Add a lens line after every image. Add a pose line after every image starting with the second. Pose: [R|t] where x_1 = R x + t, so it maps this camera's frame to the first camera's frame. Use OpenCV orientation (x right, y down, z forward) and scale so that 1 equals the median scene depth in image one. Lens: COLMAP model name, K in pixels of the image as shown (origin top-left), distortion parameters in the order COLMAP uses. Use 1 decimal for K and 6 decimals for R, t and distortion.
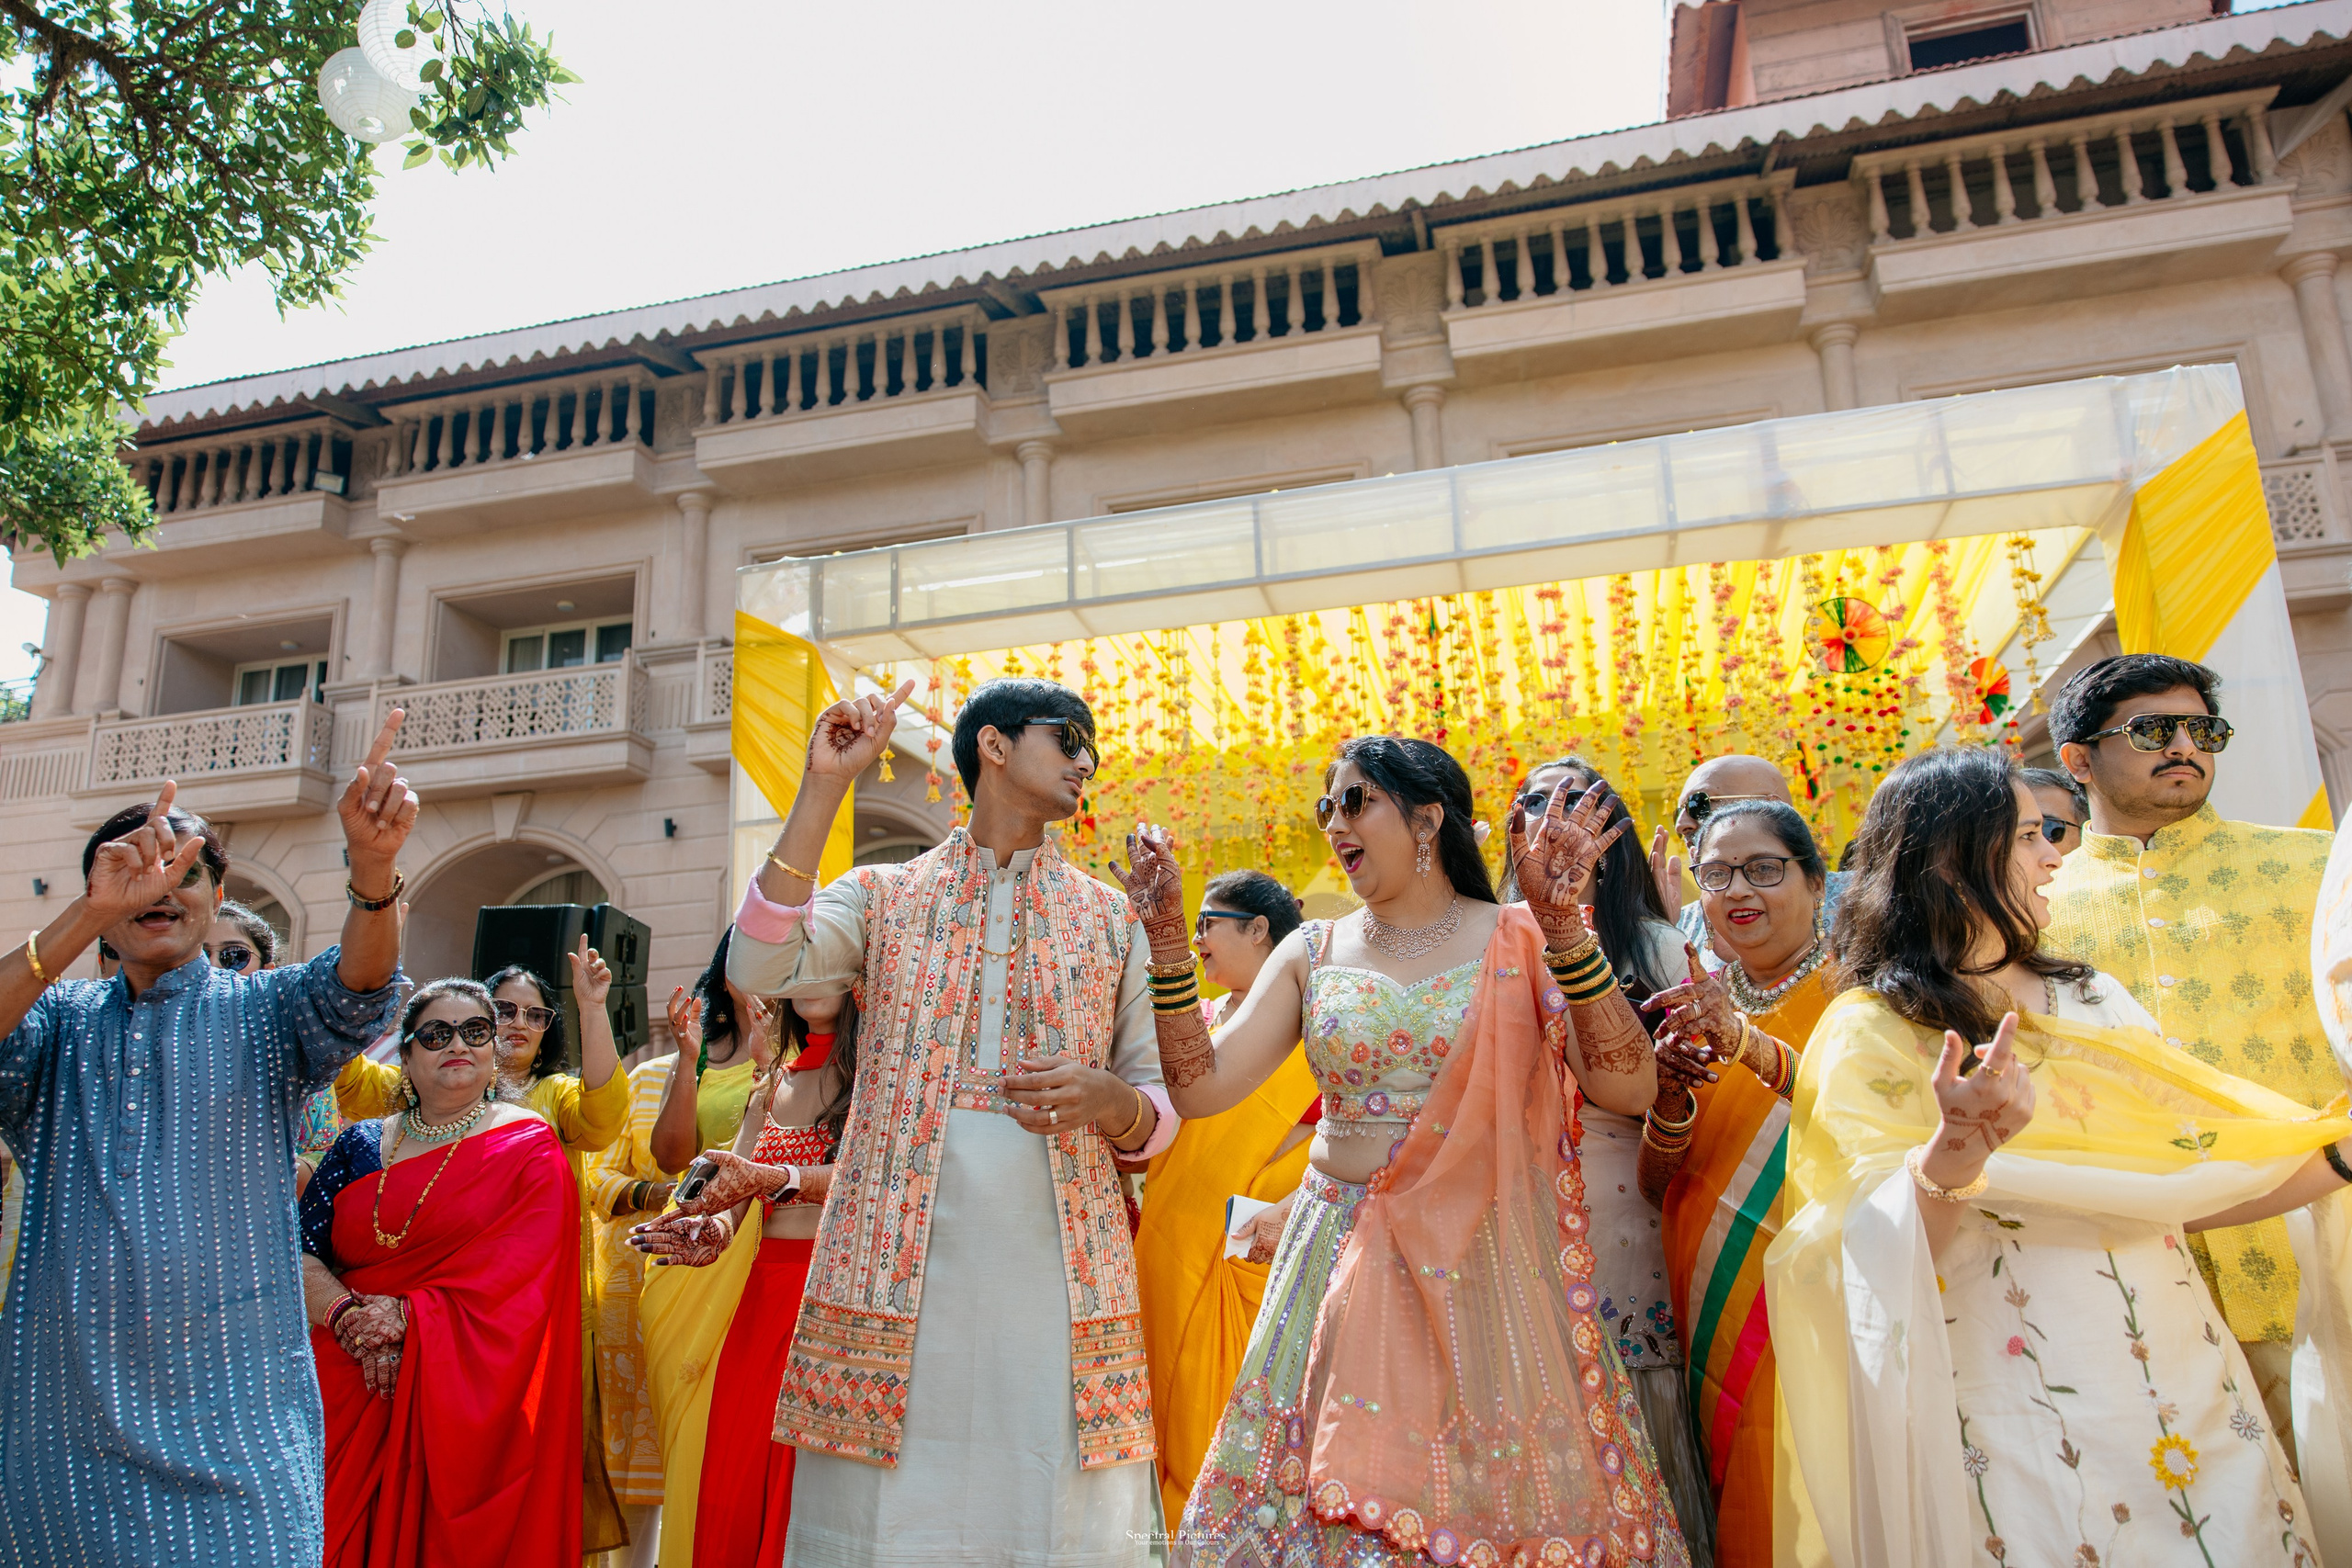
lens RADIAL K [[1557.6, 0, 1169.4], [0, 1557.6, 799.3], [0, 0, 1]] dist [0.006854, 0.002824]
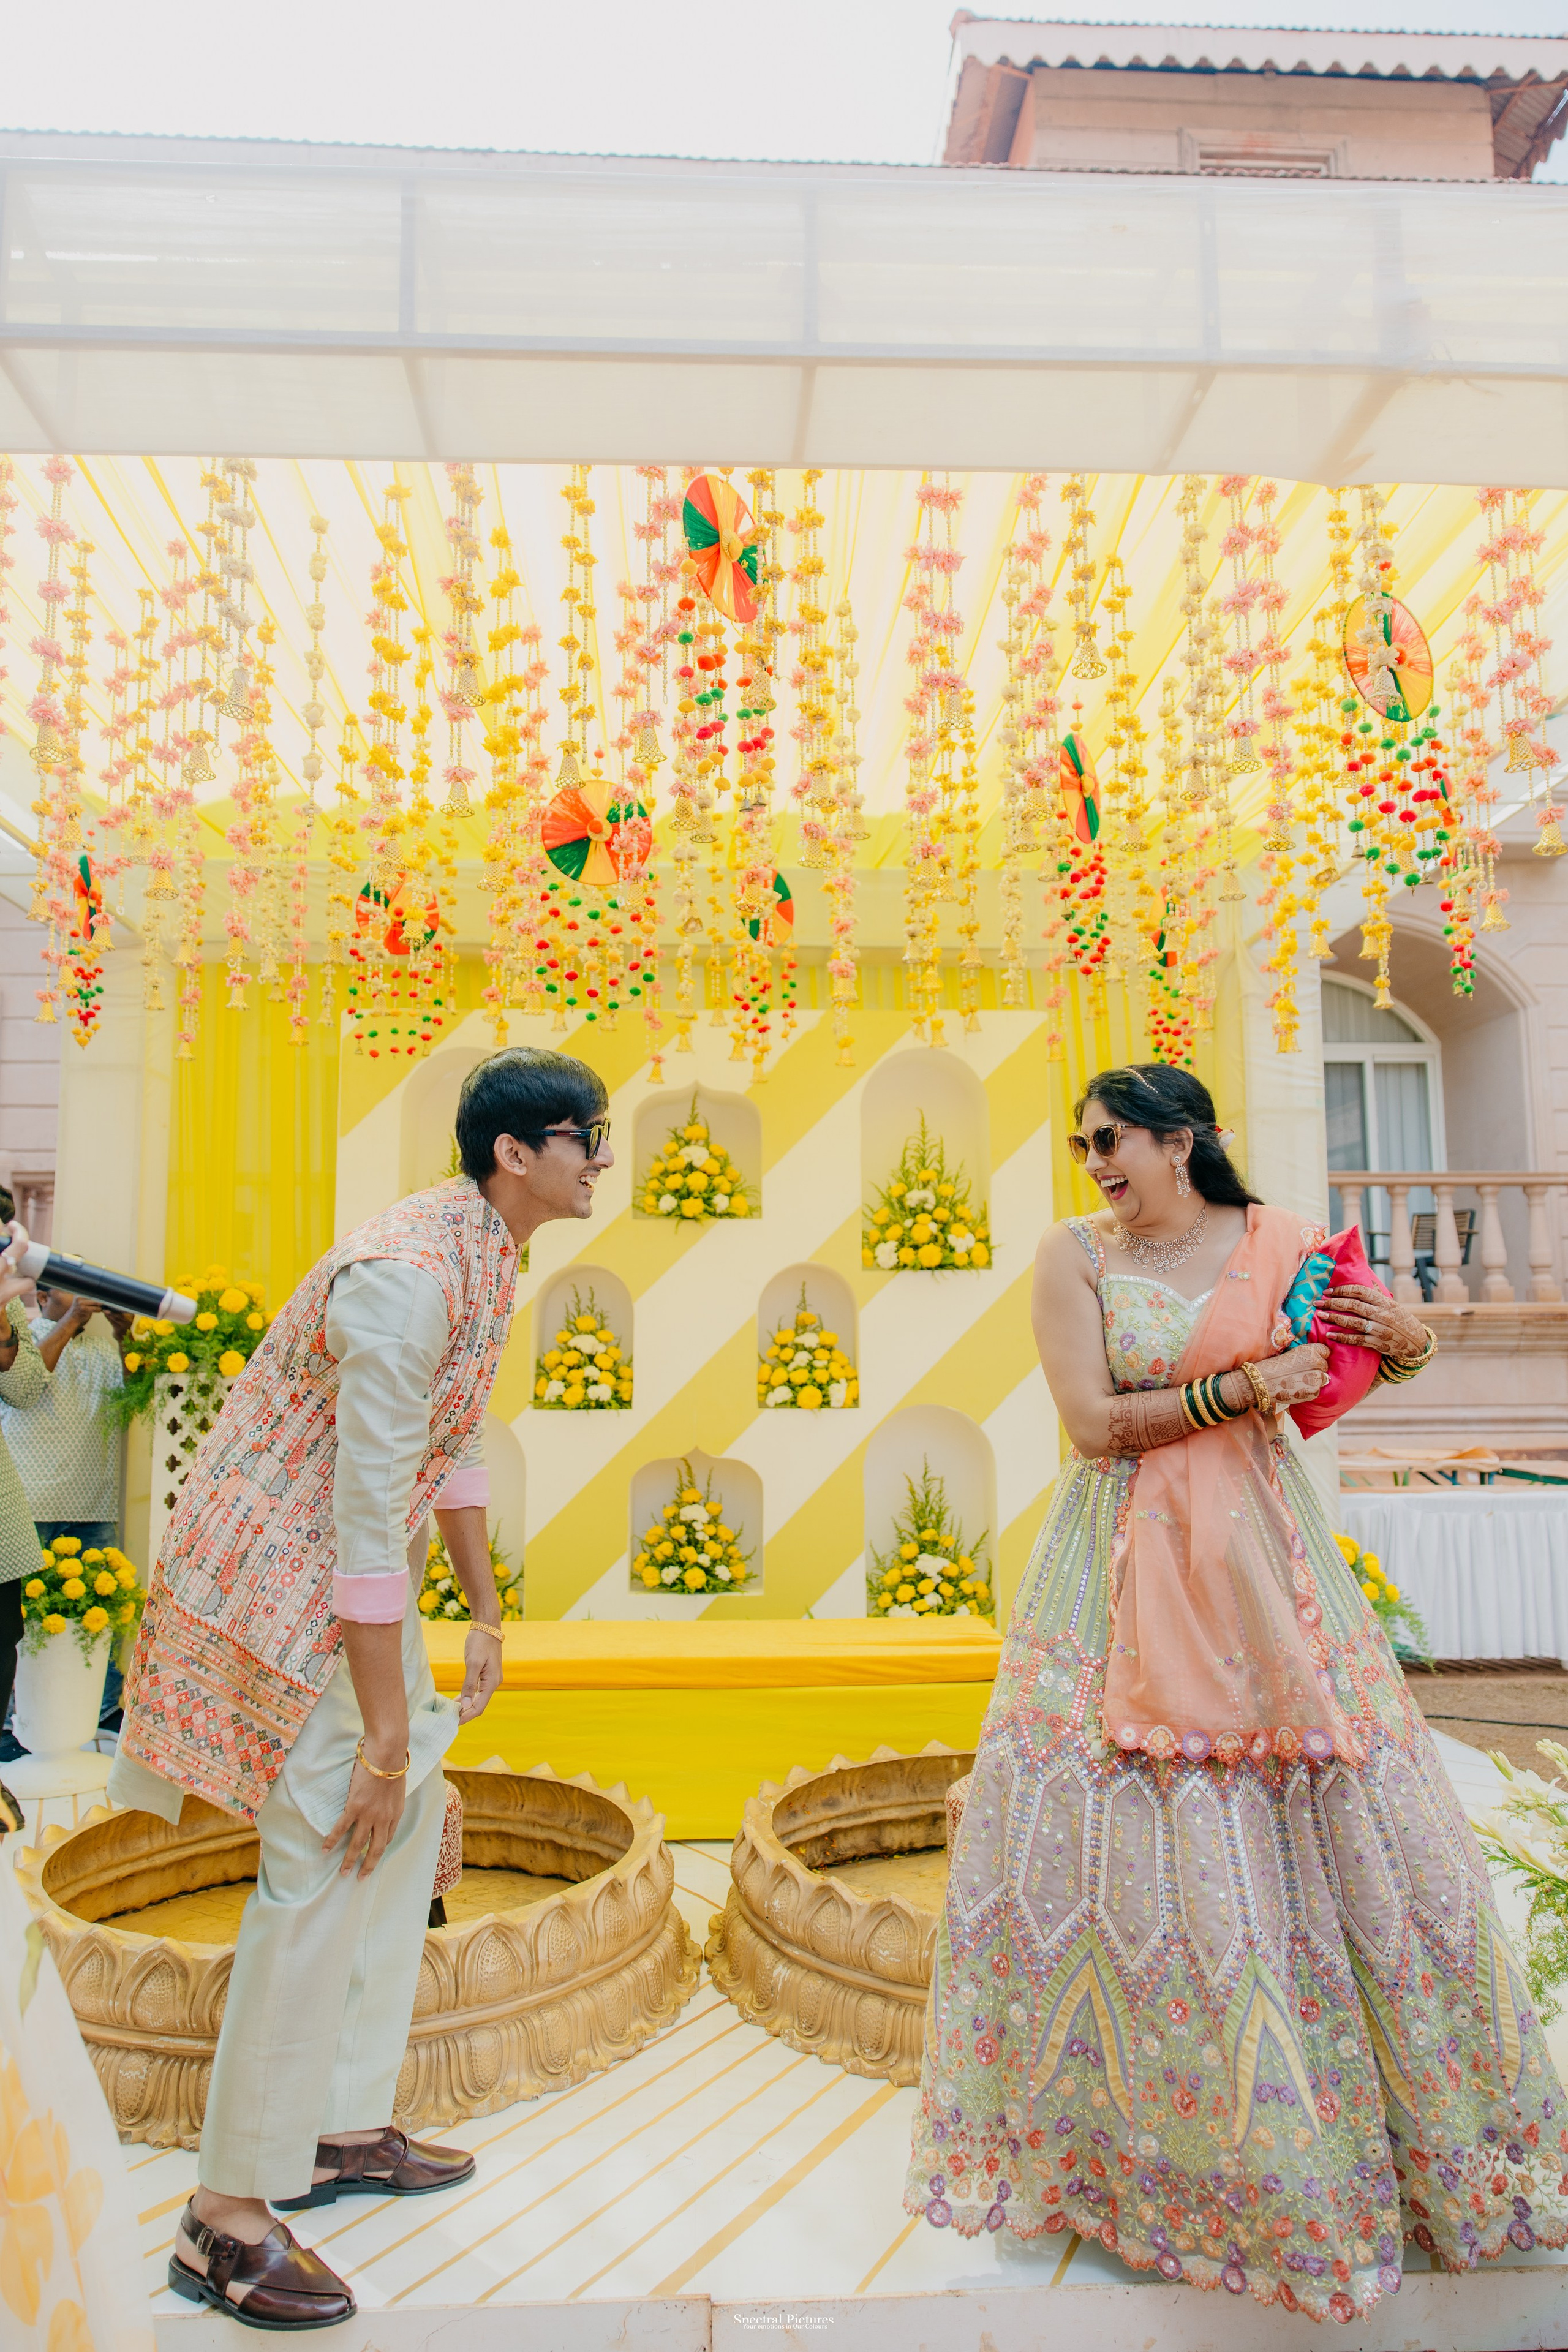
lens RADIAL K [[1557.8, 0, 758.7], [0, 1557.8, 1182.6], [0, 0, 1]] dist [0.006854, 0.002824]
pose [[0.955168, 0.063131, 0.289254, 0.014157], [-0.095259, 0.990581, 0.098363, 0.022574], [-0.280320, -0.121507, 0.952185, 0.174554]]
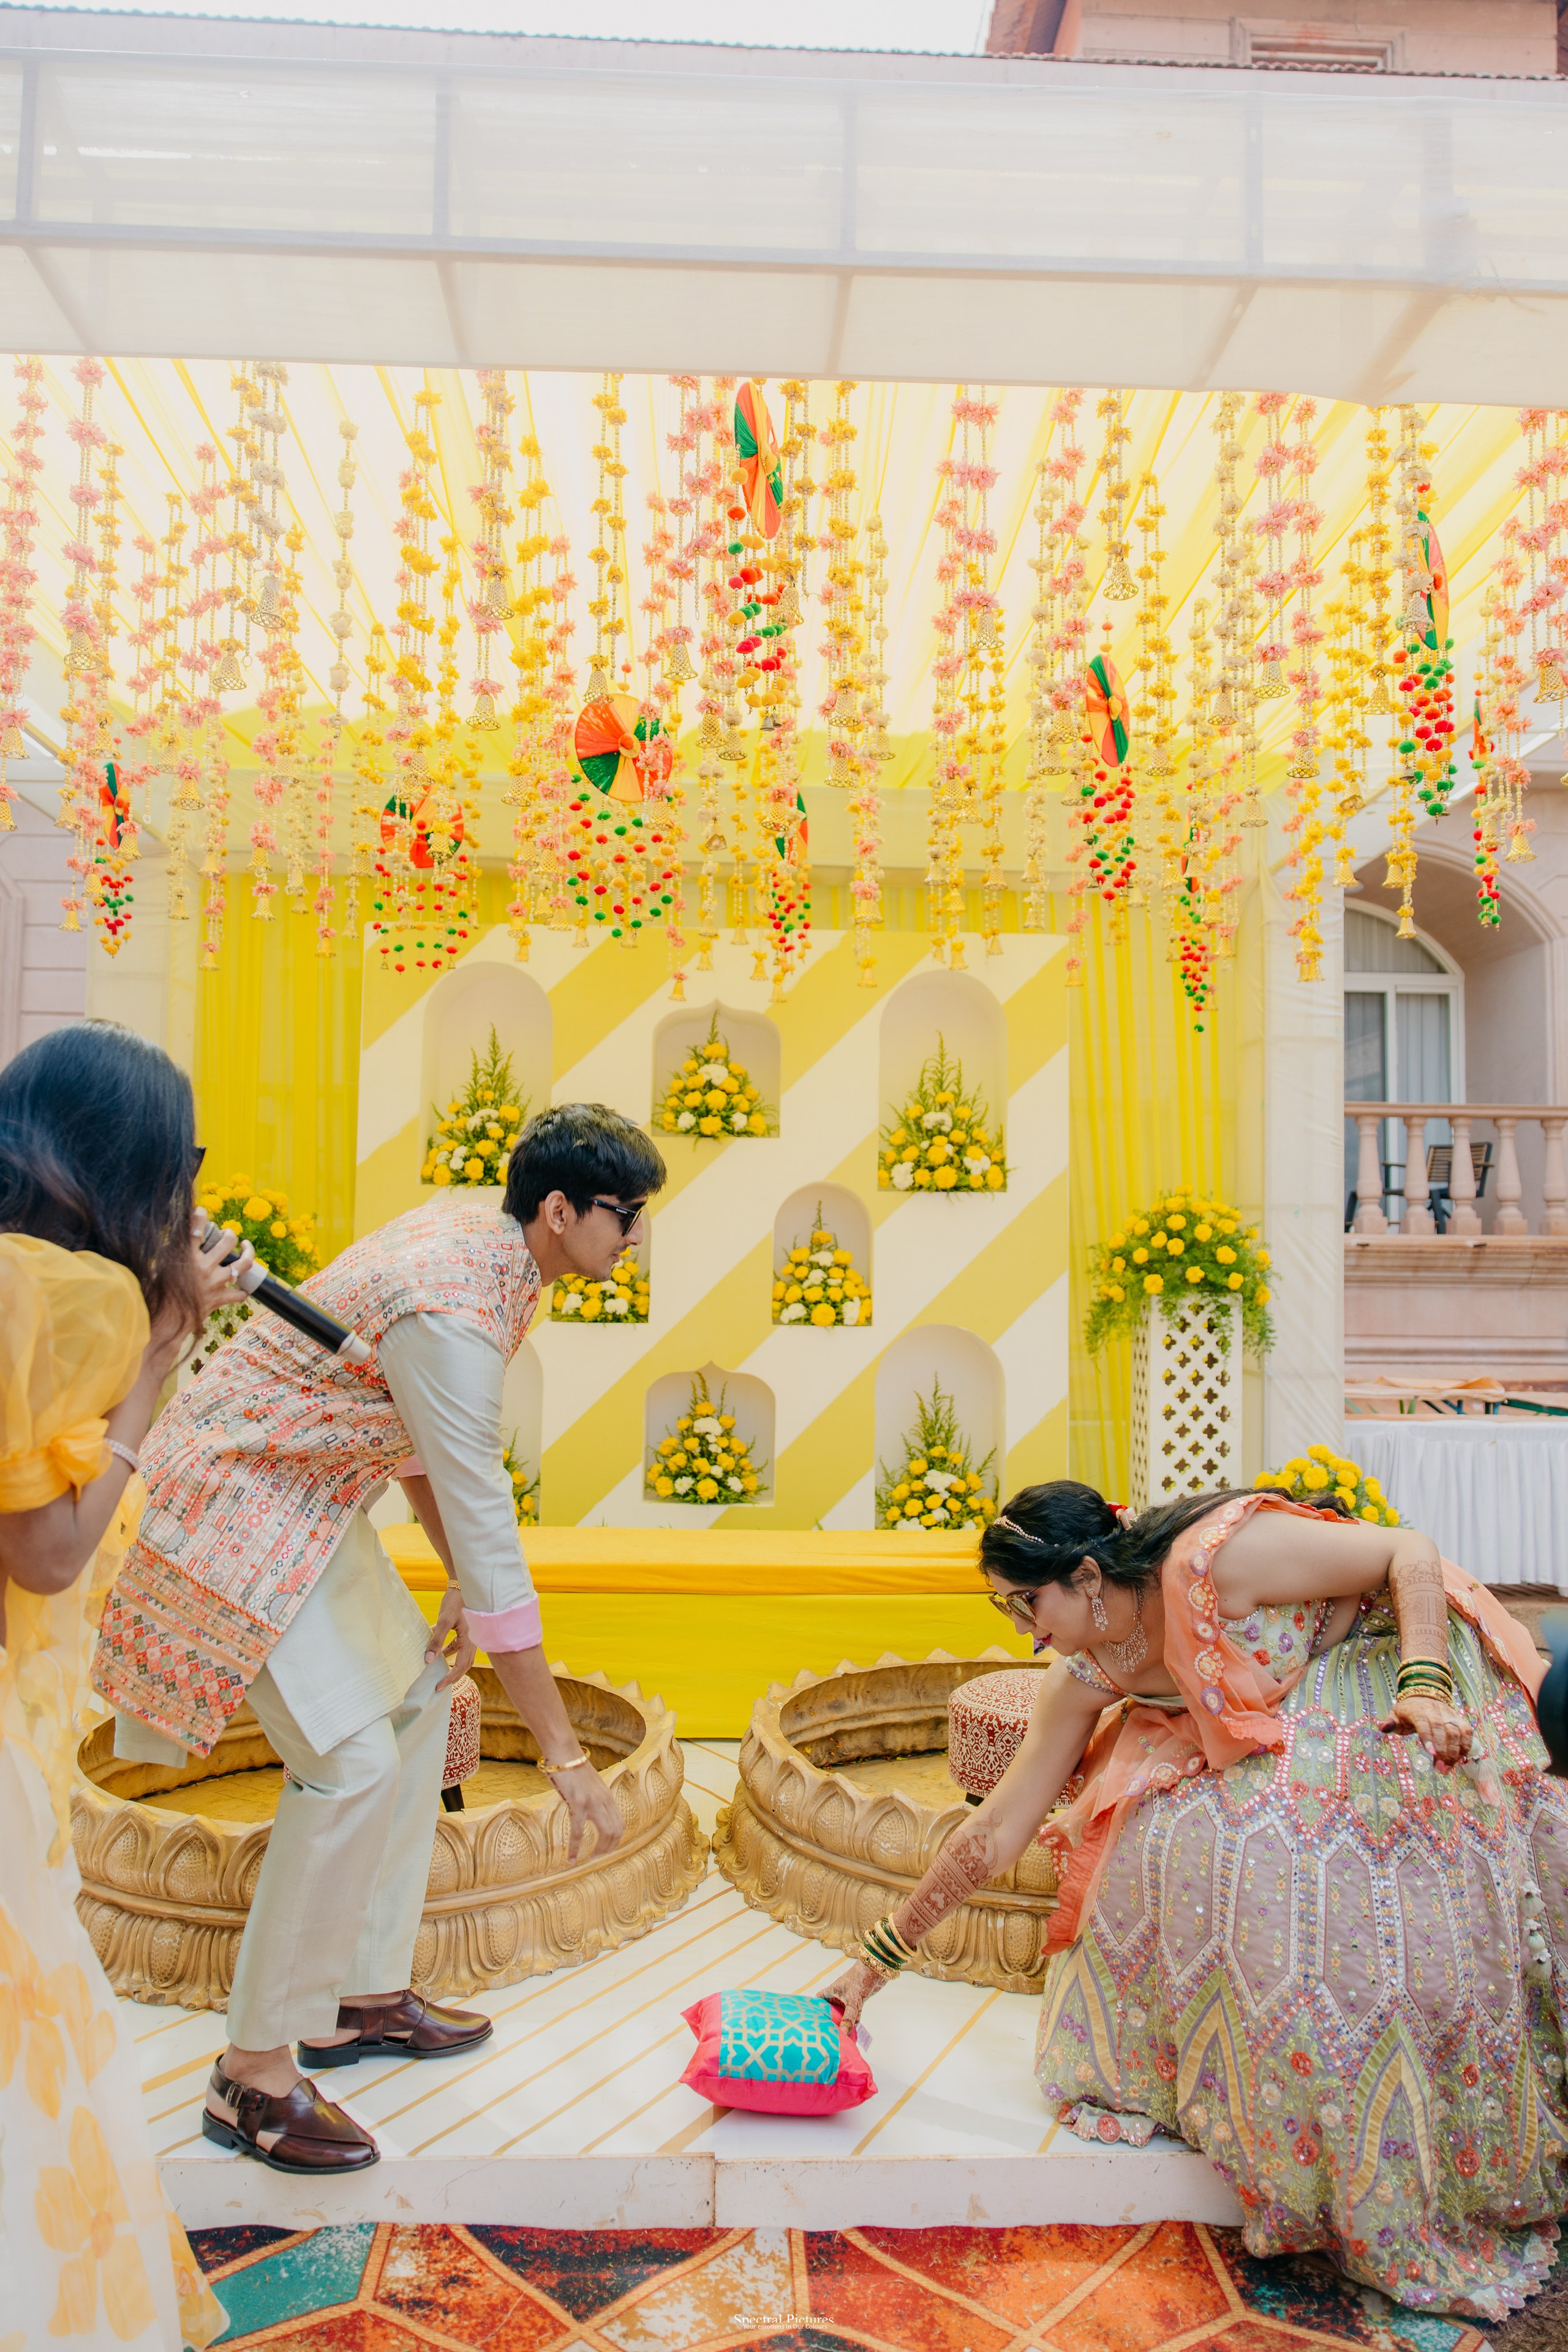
lens RADIAL K [[1557.8, 0, 758.7], [0, 1557.8, 1178.2], [0, 0, 1]] dist [0.006854, 0.002824]
pose [[0.956856, 0.066789, 0.282784, 0.012789], [-0.112016, 0.982787, 0.146910, 0.022704], [-0.268104, -0.172248, 0.947866, 0.171552]]
